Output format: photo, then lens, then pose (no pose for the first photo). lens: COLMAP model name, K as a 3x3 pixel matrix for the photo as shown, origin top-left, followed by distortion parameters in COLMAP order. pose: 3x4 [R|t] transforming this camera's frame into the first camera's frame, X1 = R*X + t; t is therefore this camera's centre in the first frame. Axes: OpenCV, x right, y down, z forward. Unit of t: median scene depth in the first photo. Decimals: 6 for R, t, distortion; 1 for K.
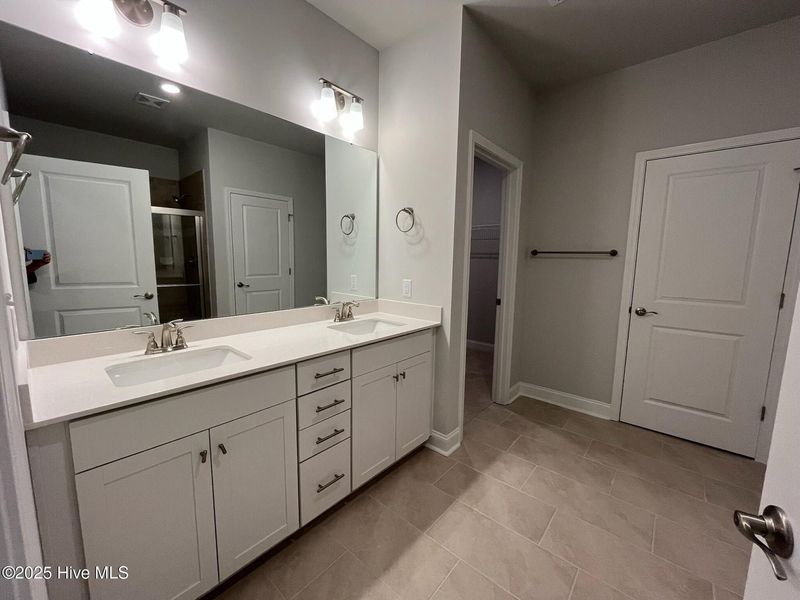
lens RADIAL K [[324.0, 0, 398.1], [0, 324.0, 298.7], [0, 0, 1]] dist [-0.000851, 0.000088]
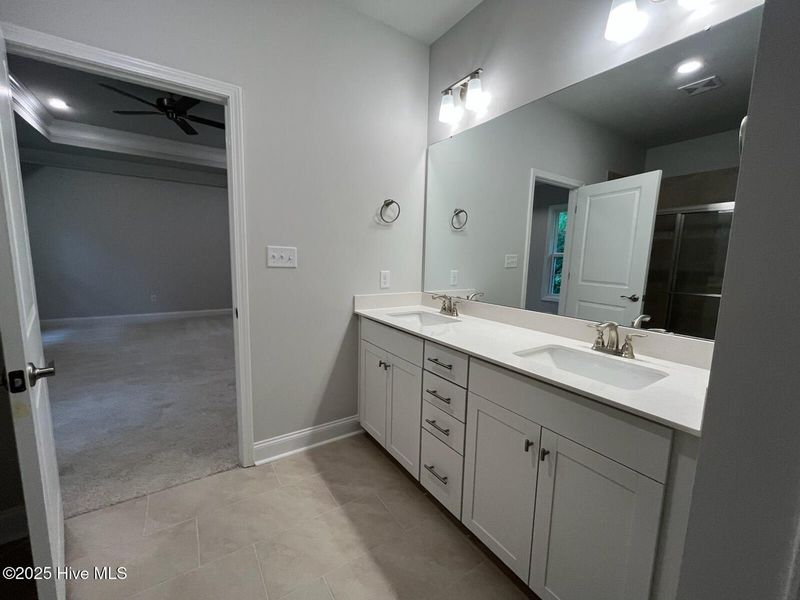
lens RADIAL K [[324.0, 0, 398.1], [0, 324.0, 298.7], [0, 0, 1]] dist [-0.000851, 0.000088]
pose [[-0.253859, 0.104120, -0.961621, 0.656195], [-0.150430, 0.977842, 0.145589, -0.079040], [0.955472, 0.181616, -0.232571, 0.927371]]
